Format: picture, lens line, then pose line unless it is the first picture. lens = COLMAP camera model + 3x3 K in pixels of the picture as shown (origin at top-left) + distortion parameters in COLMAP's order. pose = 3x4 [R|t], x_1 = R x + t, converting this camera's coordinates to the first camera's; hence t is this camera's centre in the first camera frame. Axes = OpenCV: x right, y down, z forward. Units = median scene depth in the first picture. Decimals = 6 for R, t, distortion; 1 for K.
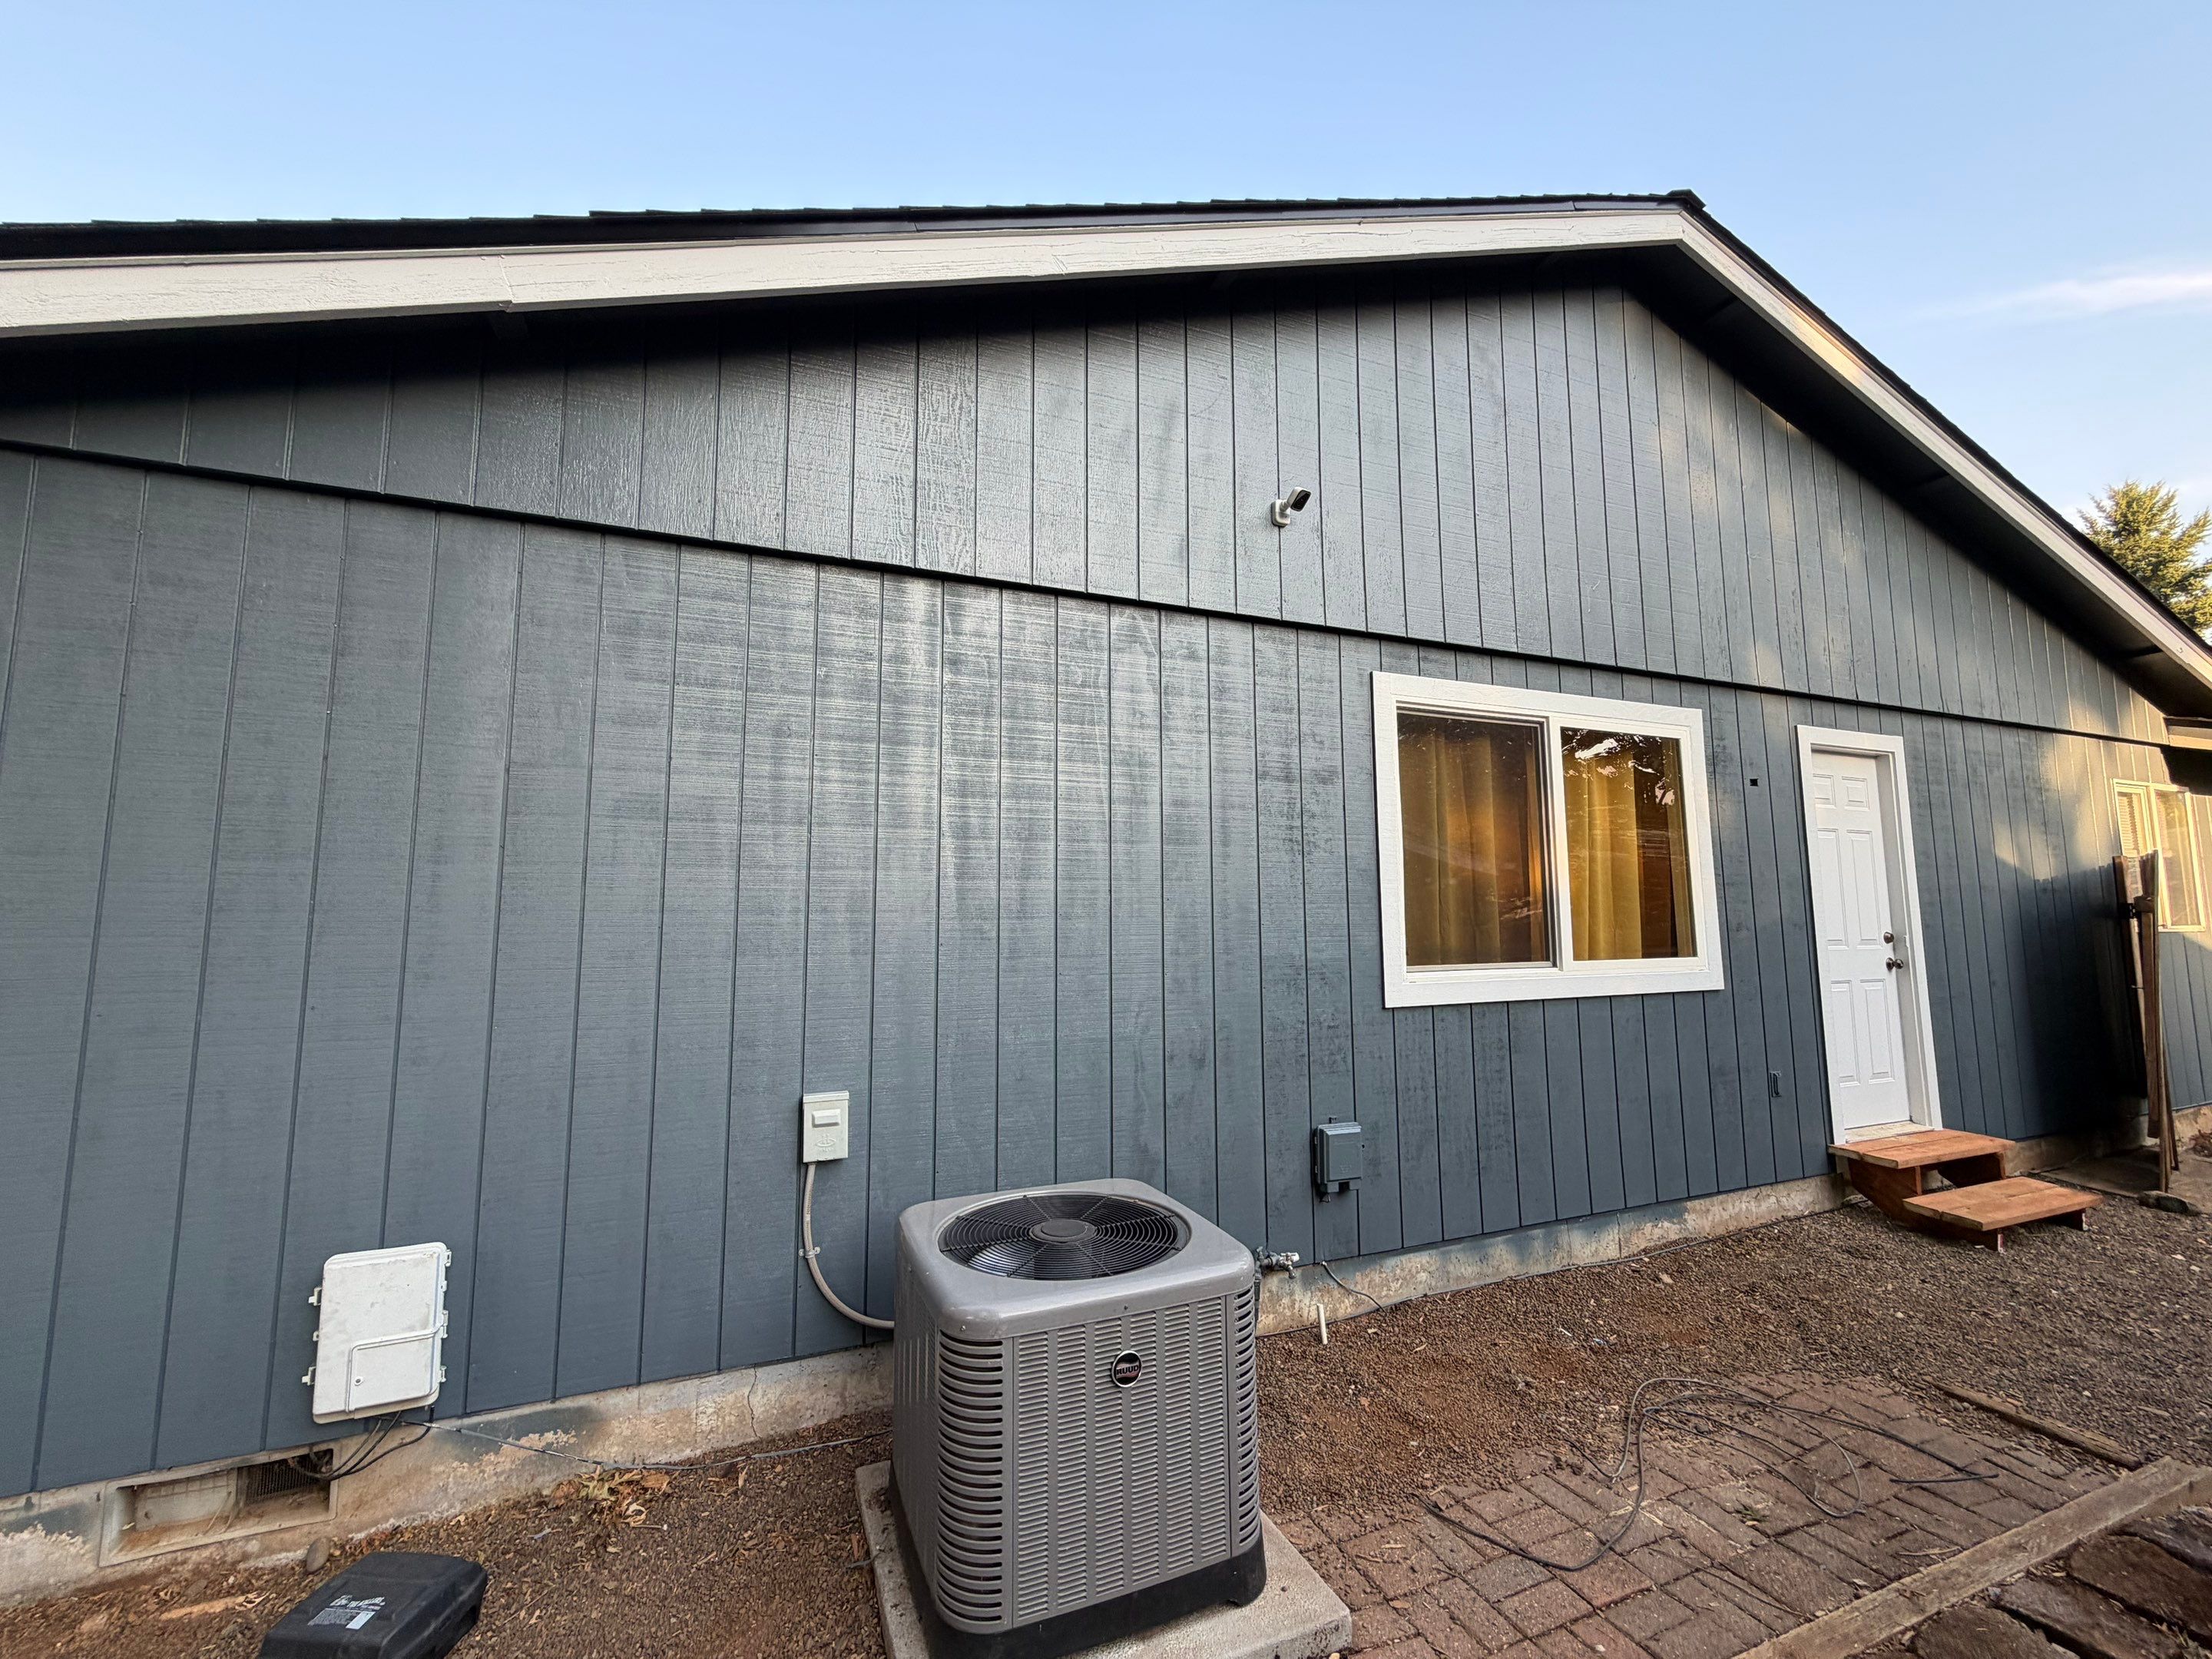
lens RADIAL K [[880.0, 0, 1097.1], [0, 880.0, 821.3], [0, 0, 1]] dist [0.000168, 0.000085]
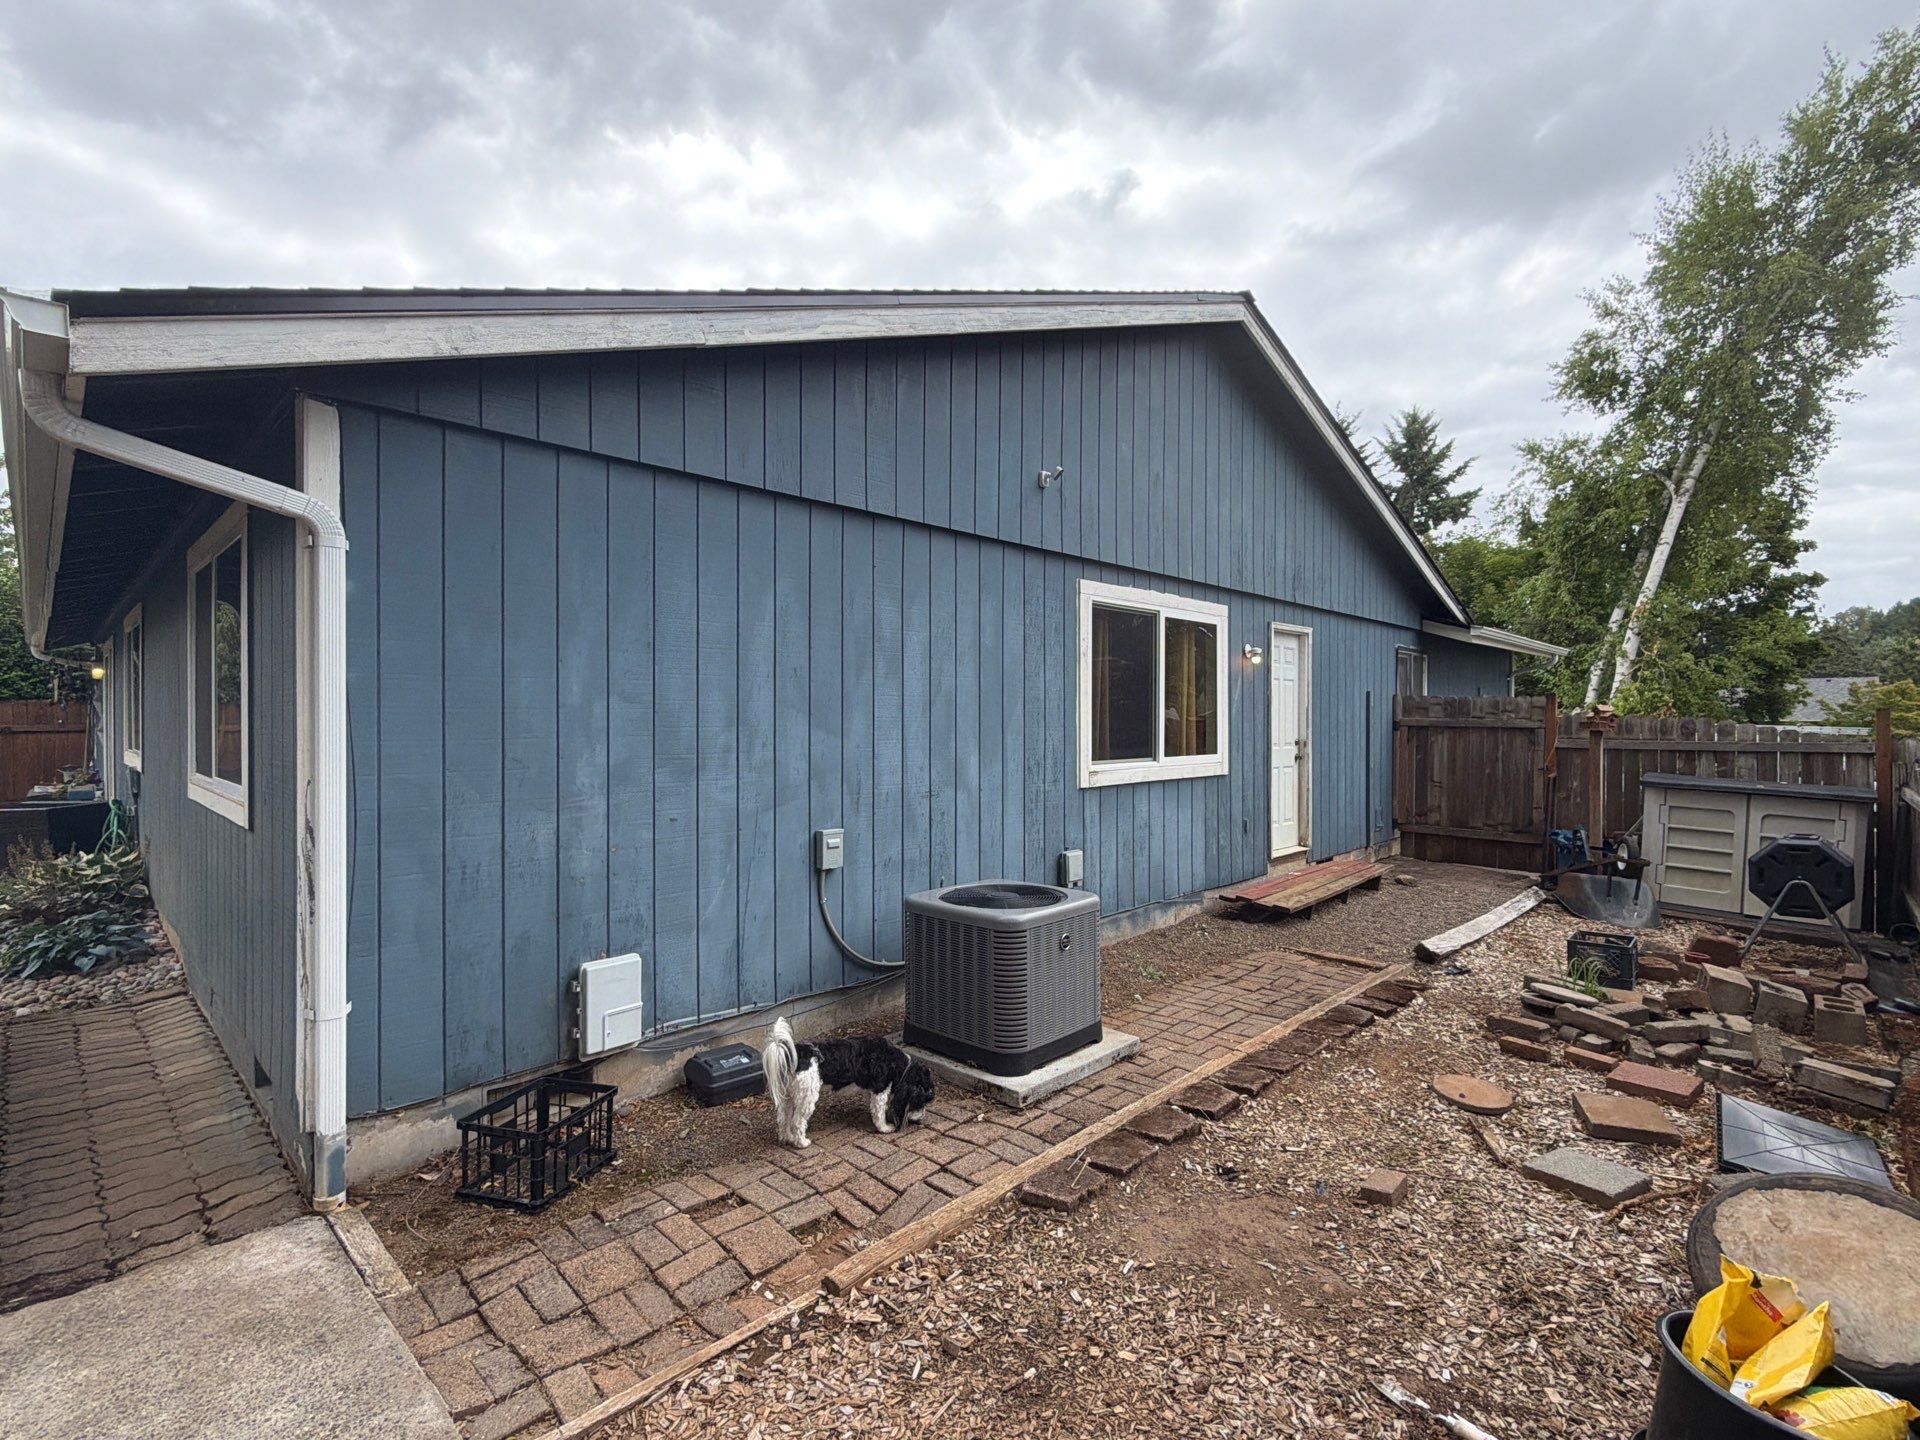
lens RADIAL K [[899.3, 0, 960.0], [0, 899.3, 720.0], [0, 0, 1]] dist [0.000362, 0.000068]
pose [[0.912861, 0.003652, 0.408255, -0.815003], [-0.046550, 0.994370, 0.095192, -0.092639], [-0.405608, -0.105901, 0.907891, -0.630644]]
